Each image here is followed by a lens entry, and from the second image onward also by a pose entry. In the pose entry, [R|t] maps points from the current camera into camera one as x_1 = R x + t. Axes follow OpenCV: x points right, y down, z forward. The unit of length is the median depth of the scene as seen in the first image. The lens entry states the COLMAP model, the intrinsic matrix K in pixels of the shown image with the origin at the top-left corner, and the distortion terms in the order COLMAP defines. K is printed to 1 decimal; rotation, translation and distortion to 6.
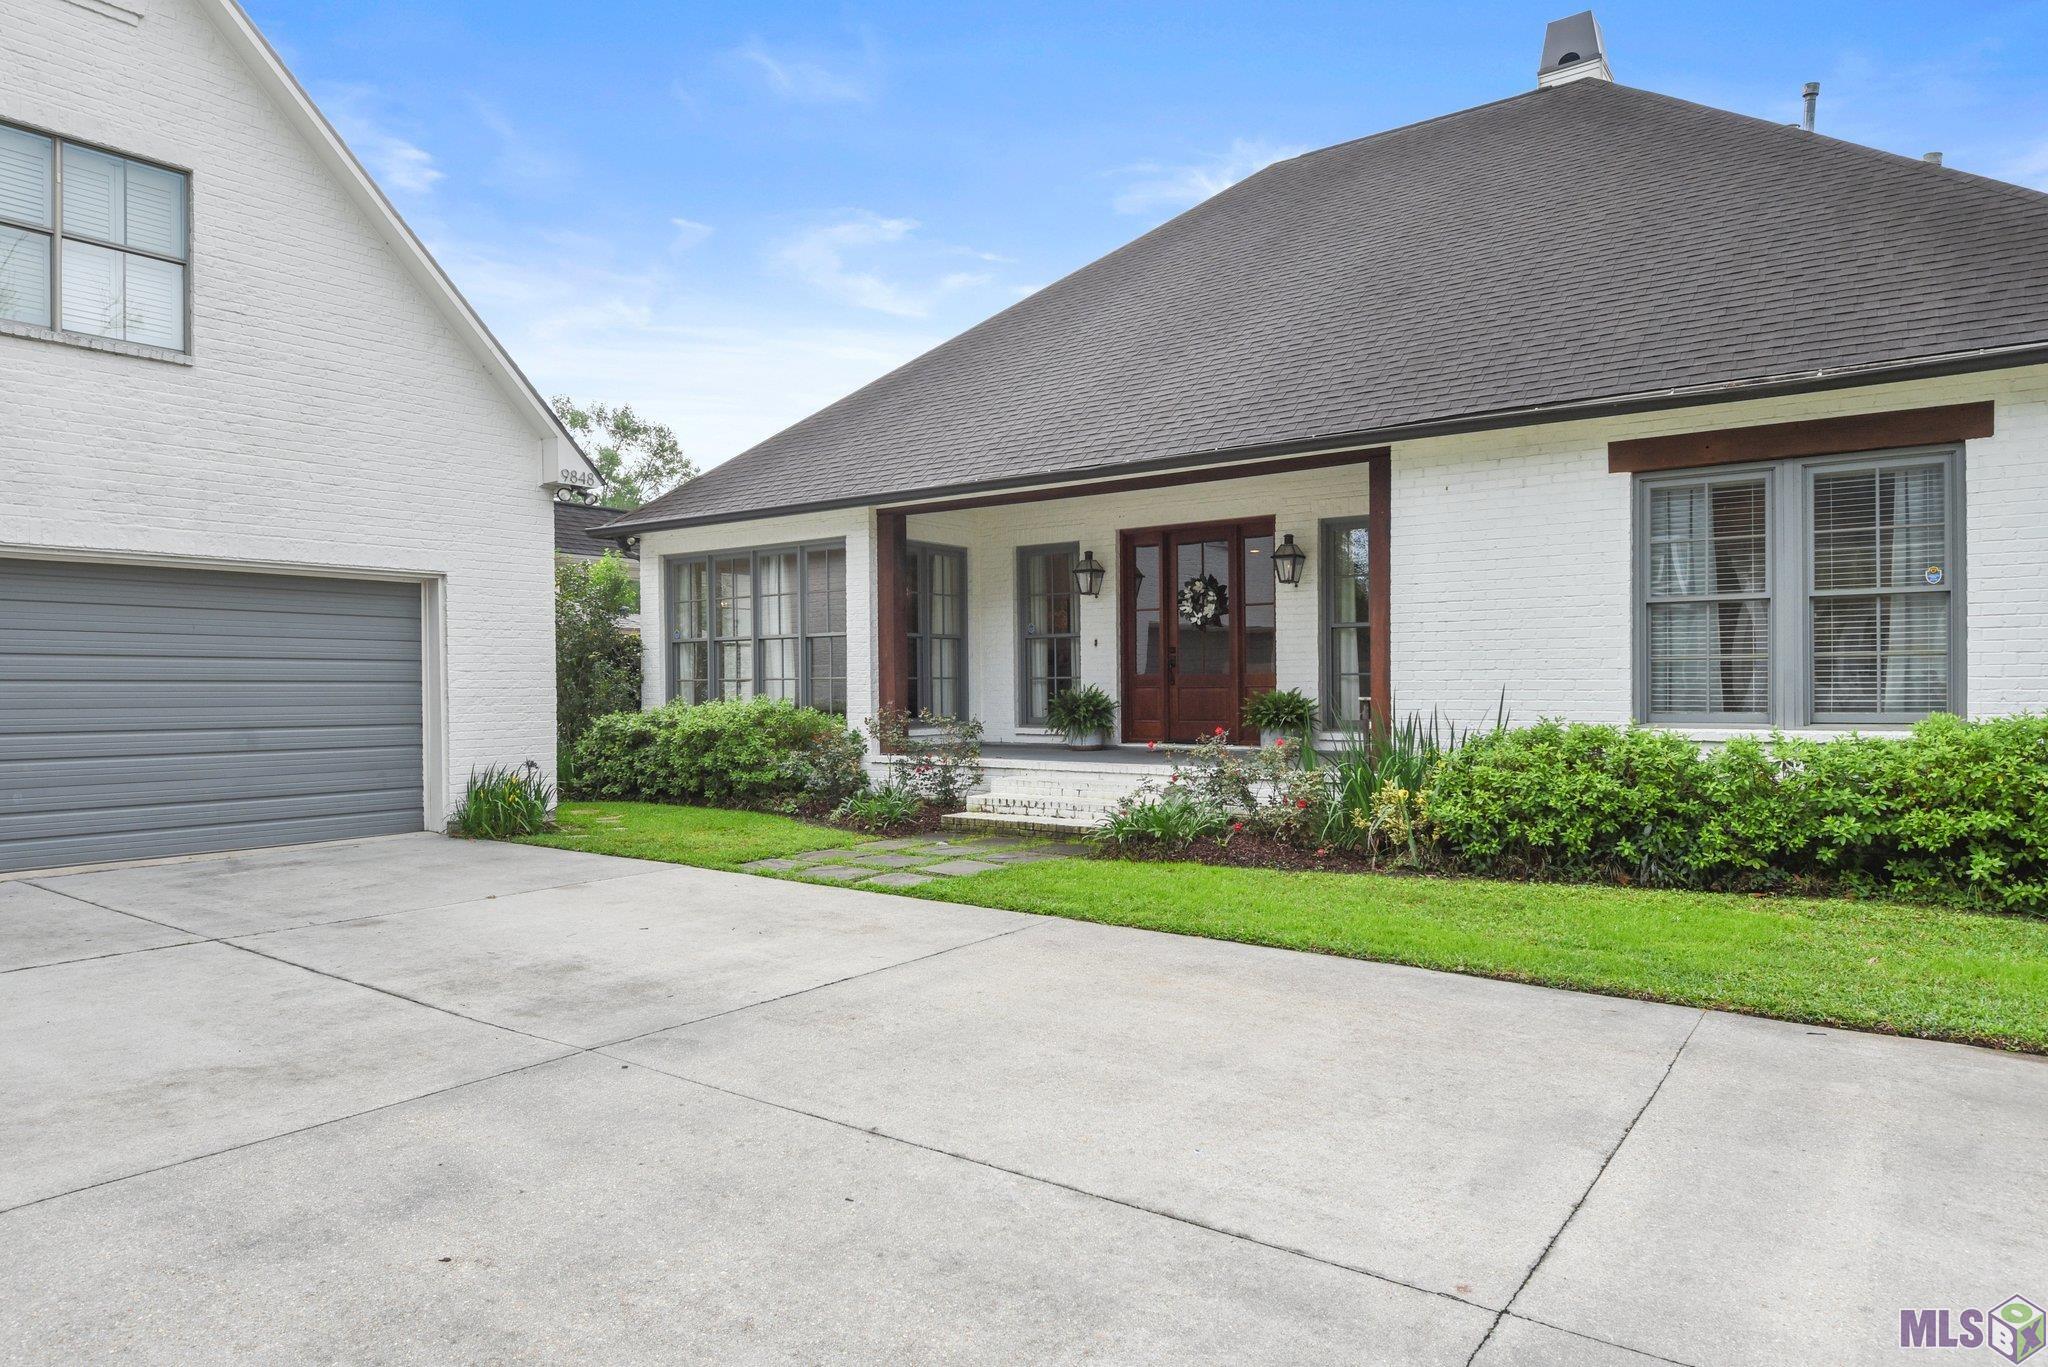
lens RADIAL K [[1232.2, 0, 1027.0], [0, 1232.2, 688.6], [0, 0, 1]] dist [0.021330, -0.046905]
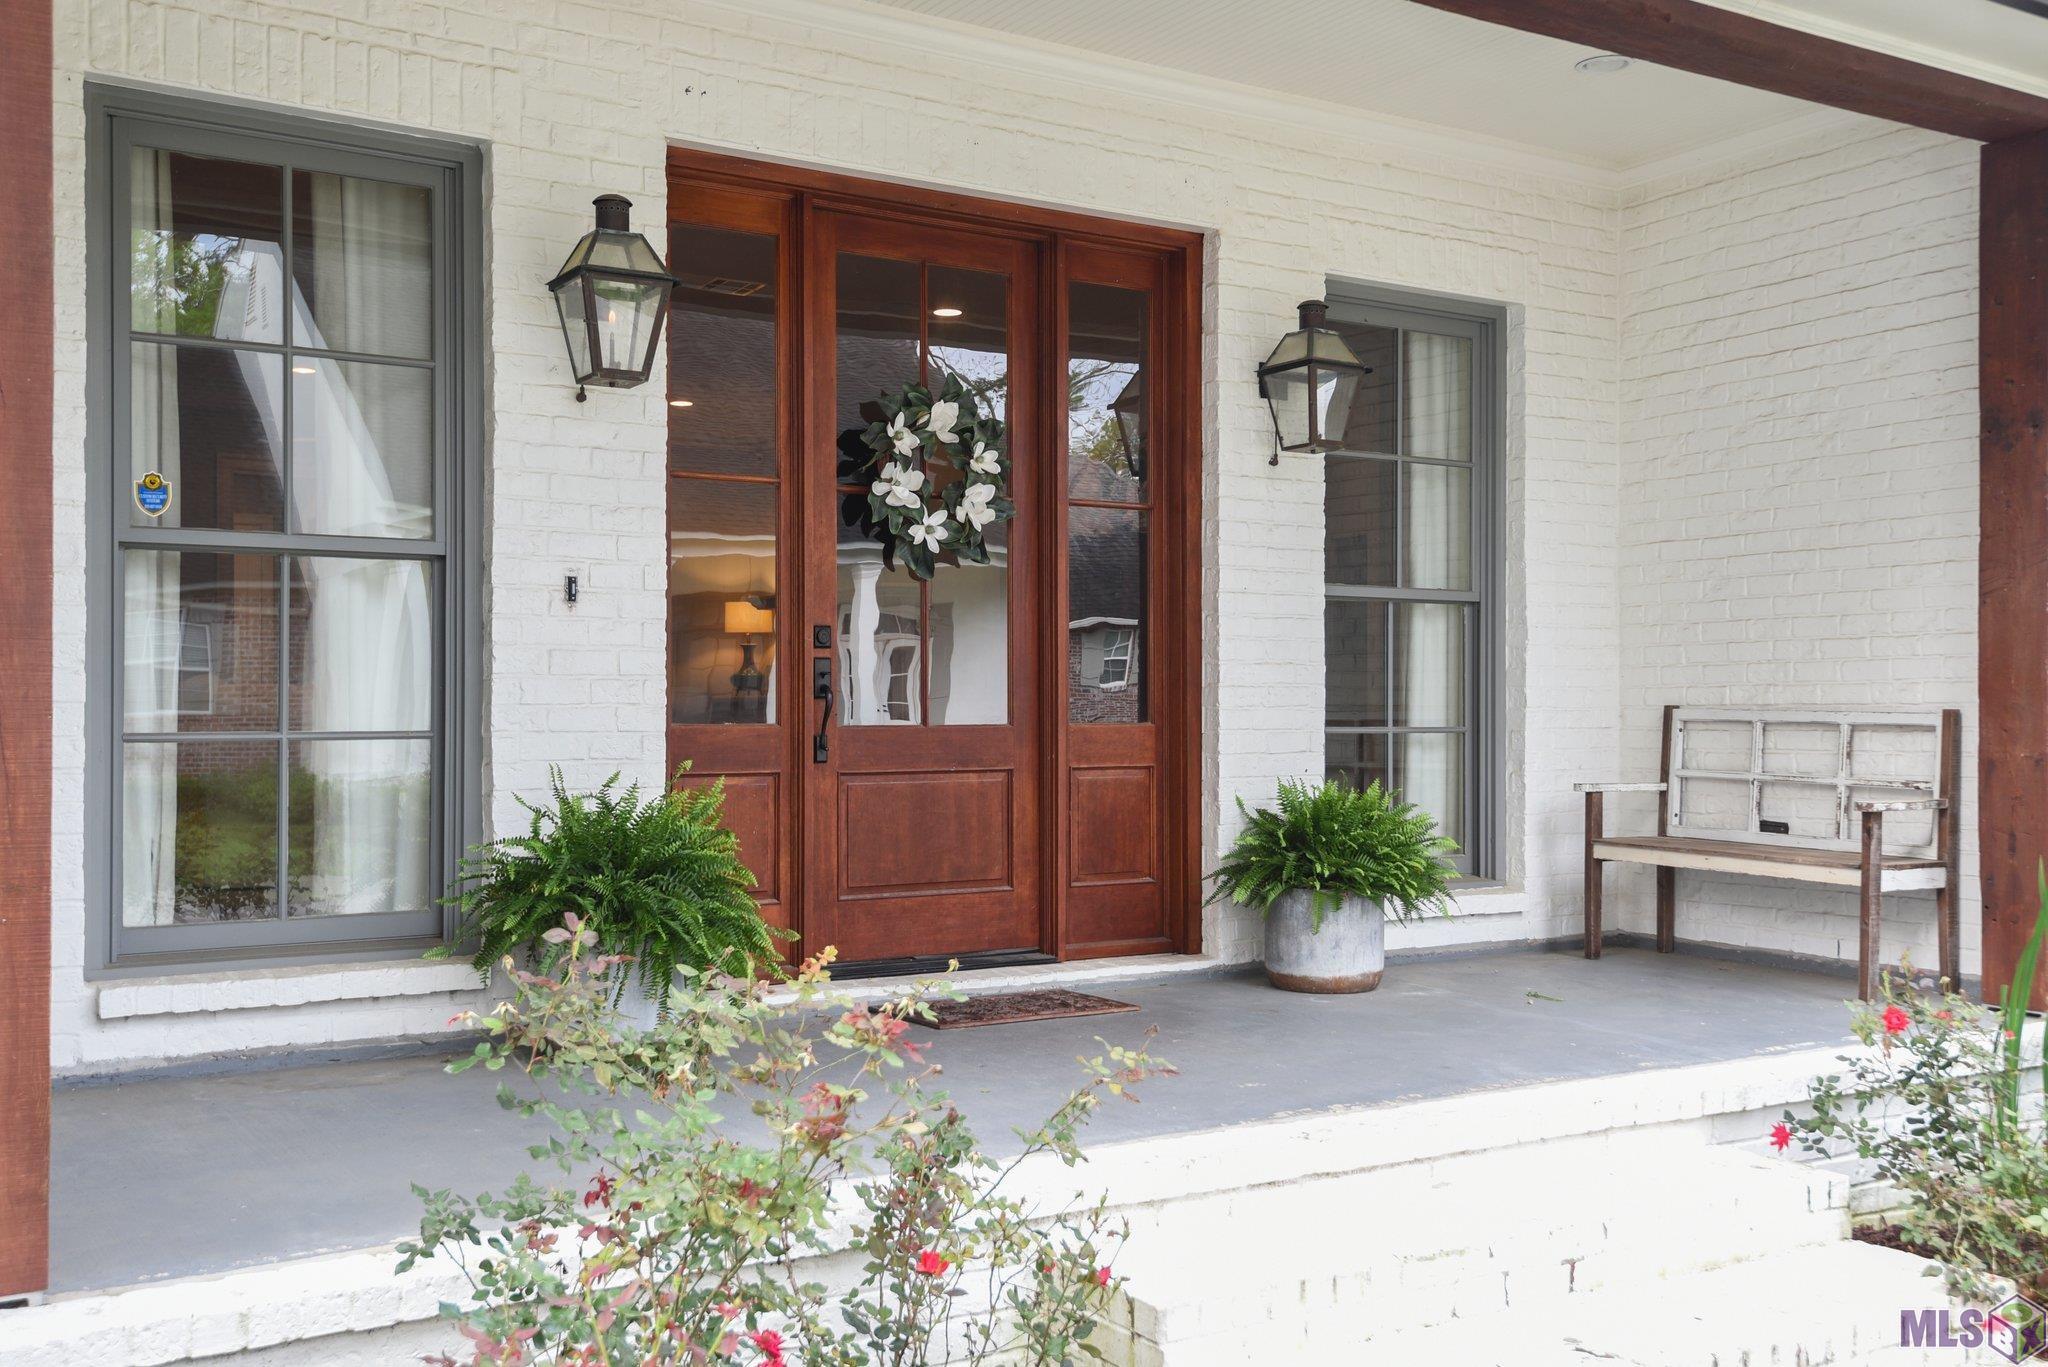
lens RADIAL K [[1978.9, 0, 1024.0], [0, 1978.9, 683.5], [0, 0, 1]] dist [0.052654, -0.028806]
pose [[0.364328, 0.025990, 0.930908, -0.334263], [0.001973, 0.999587, -0.028680, -0.009944], [-0.931269, 0.012285, 0.364126, 0.977697]]
